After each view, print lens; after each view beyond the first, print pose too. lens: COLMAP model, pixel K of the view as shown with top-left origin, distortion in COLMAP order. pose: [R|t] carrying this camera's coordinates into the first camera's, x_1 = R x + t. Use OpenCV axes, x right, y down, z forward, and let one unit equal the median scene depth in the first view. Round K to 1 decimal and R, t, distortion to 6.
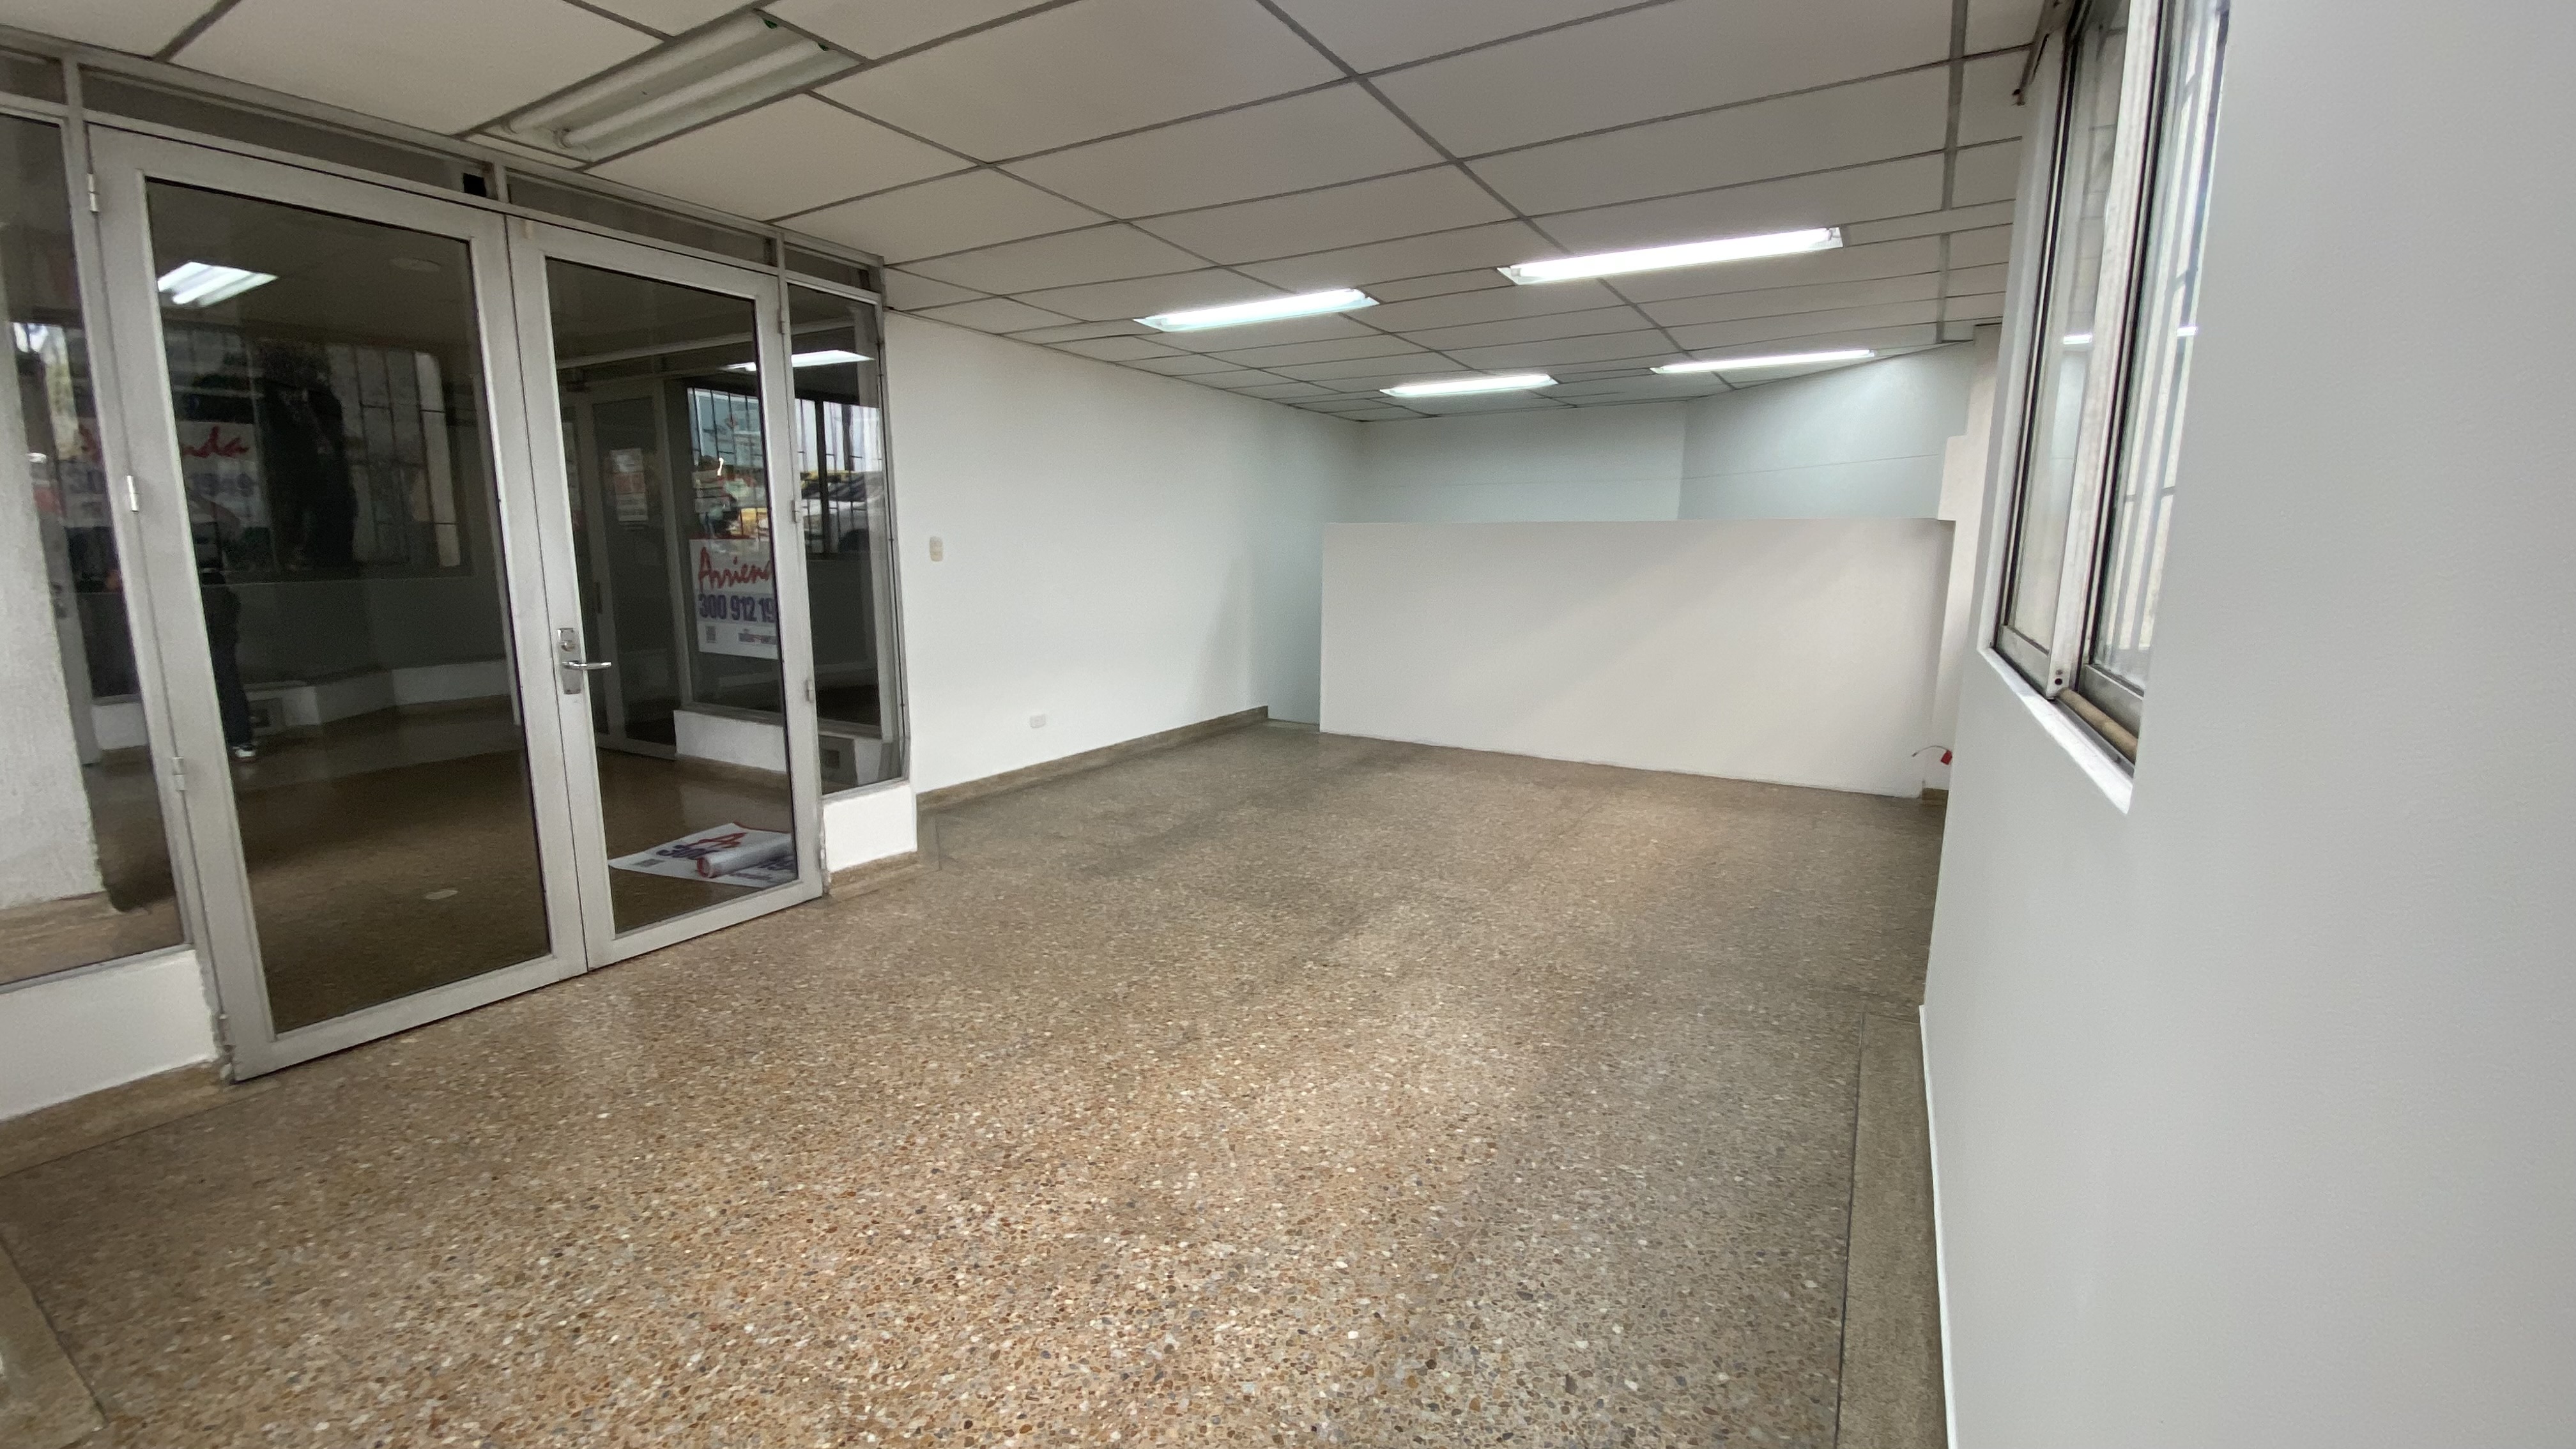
lens RADIAL K [[1041.6, 0, 1275.3], [0, 1041.6, 718.6], [0, 0, 1]] dist [0.054071, -0.041618]
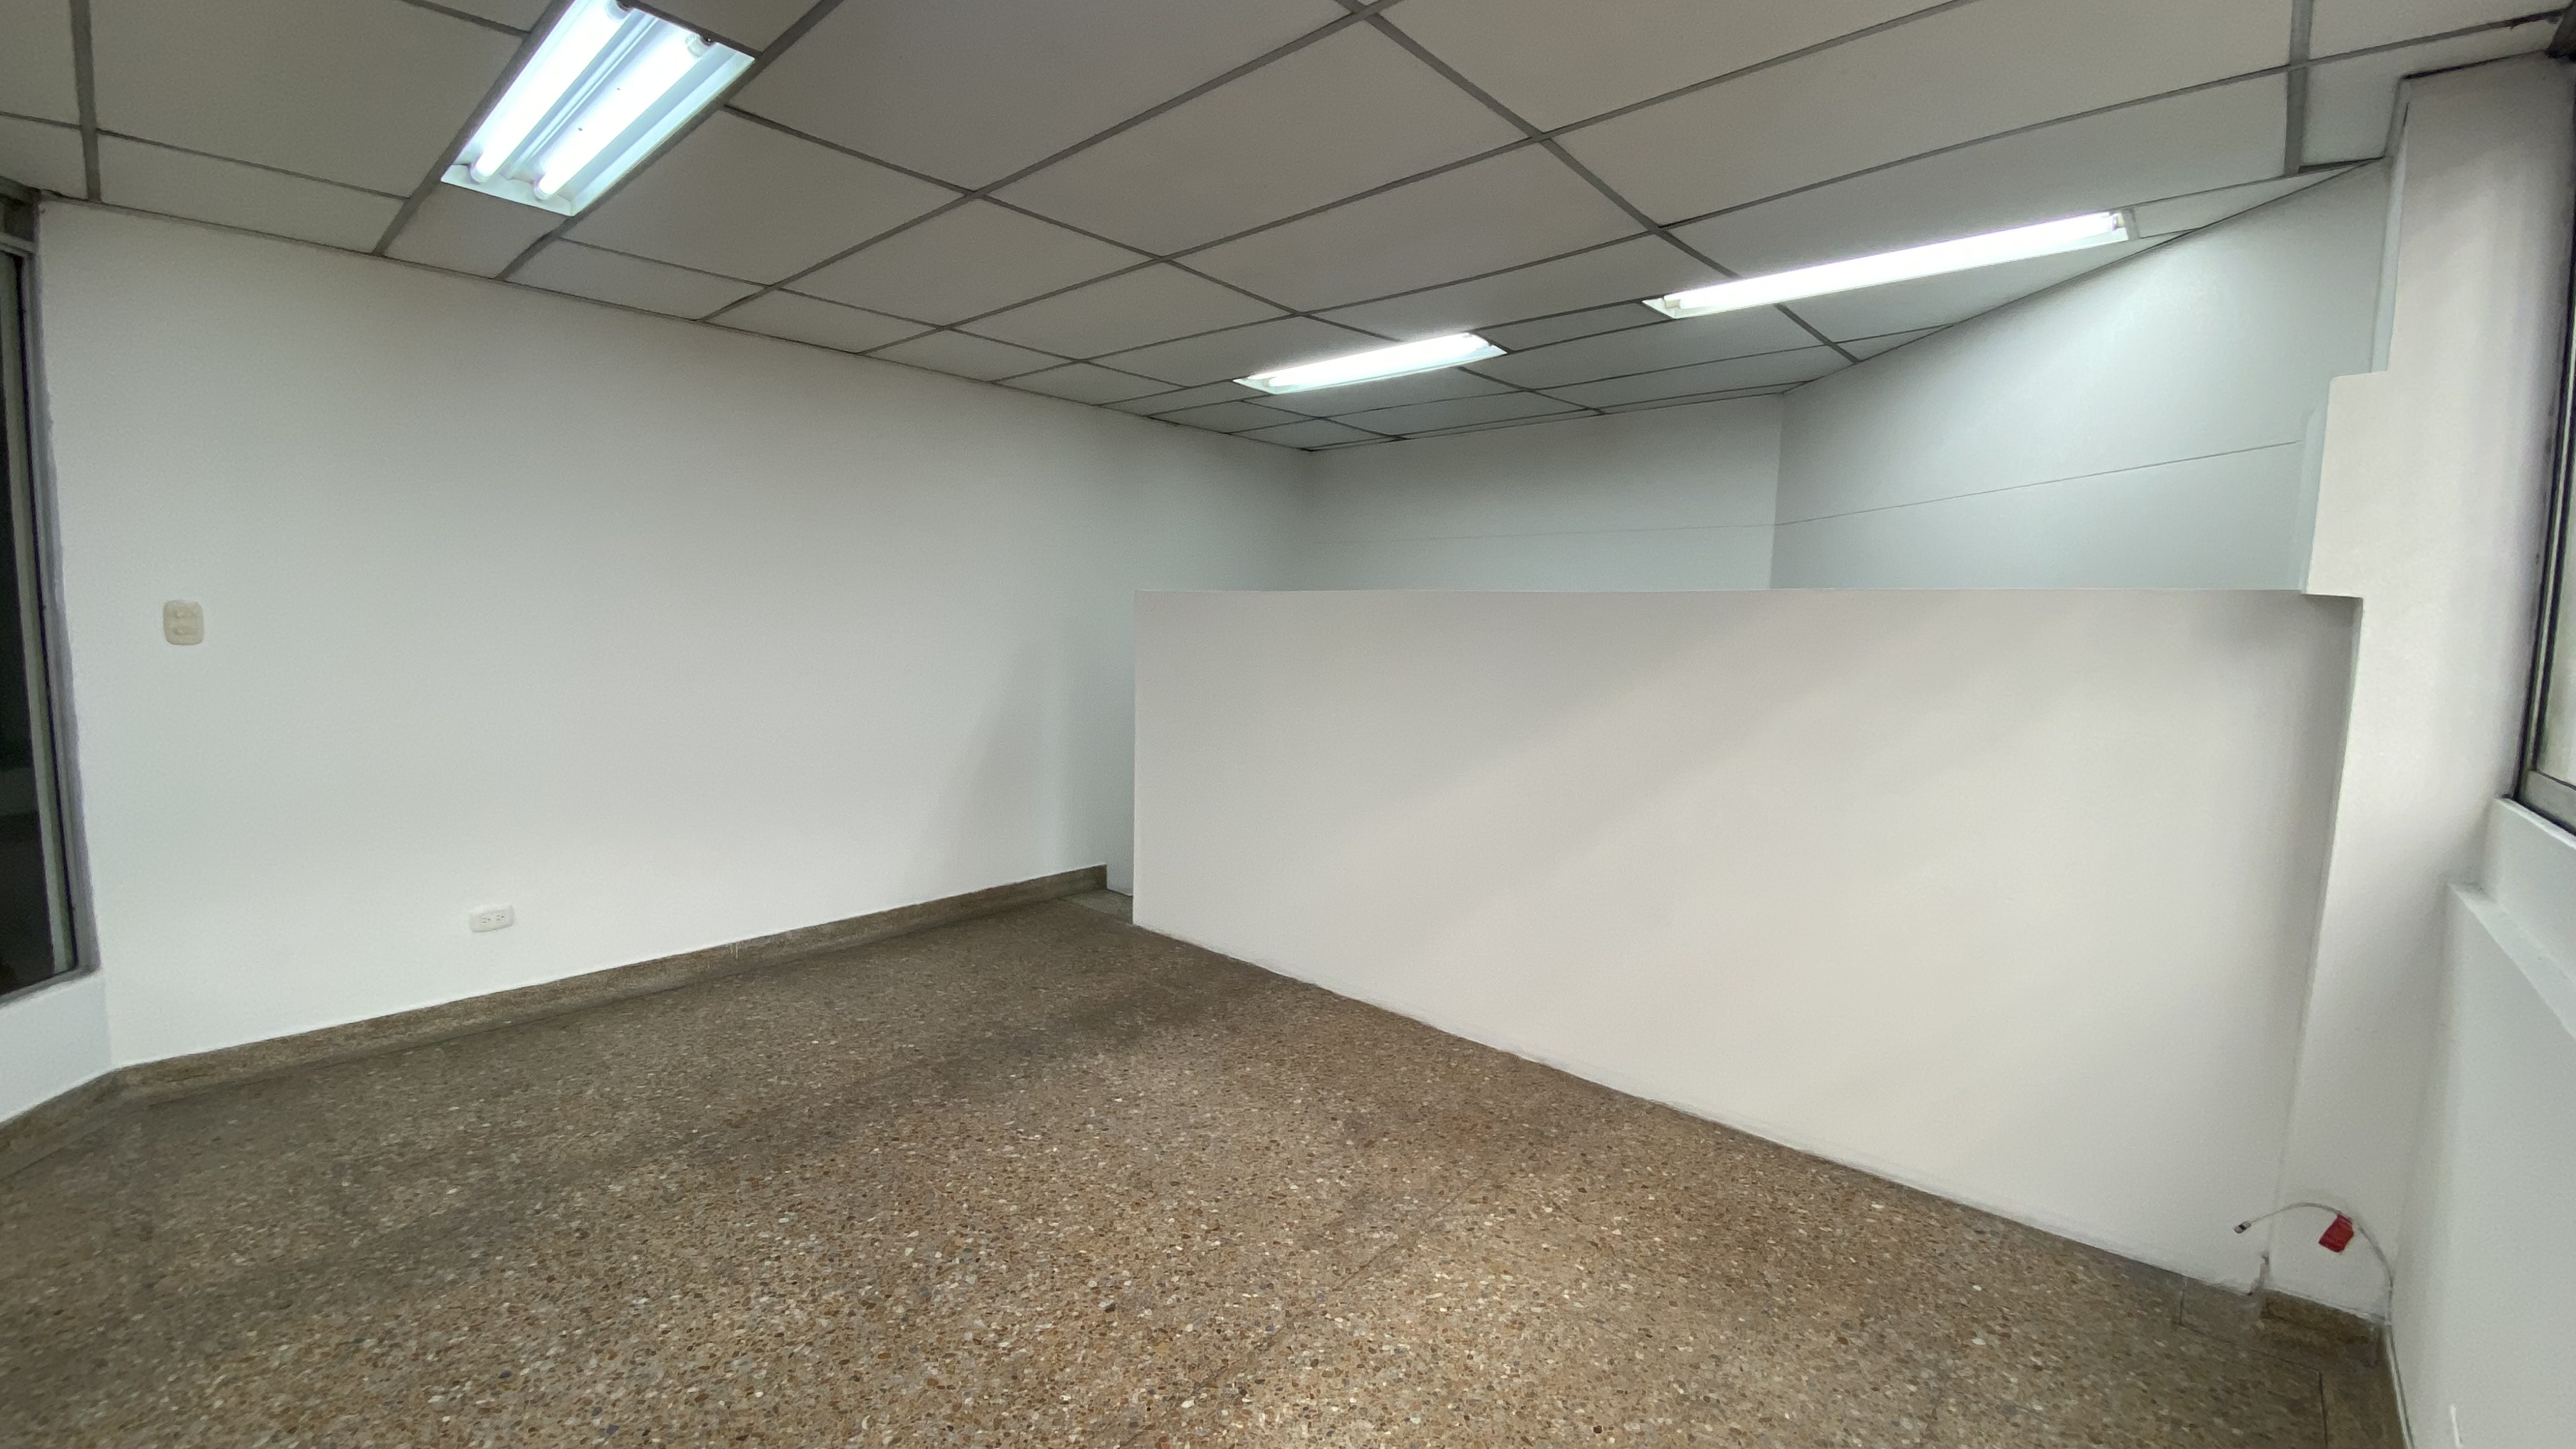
lens RADIAL K [[1066.5, 0, 1245.5], [0, 1066.5, 703.8], [0, 0, 1]] dist [0.039493, -0.020050]
pose [[0.977517, 0.029484, -0.208785, 0.379949], [-0.048431, 0.995098, -0.086225, -0.107847], [0.205219, 0.094398, 0.974153, 0.619401]]
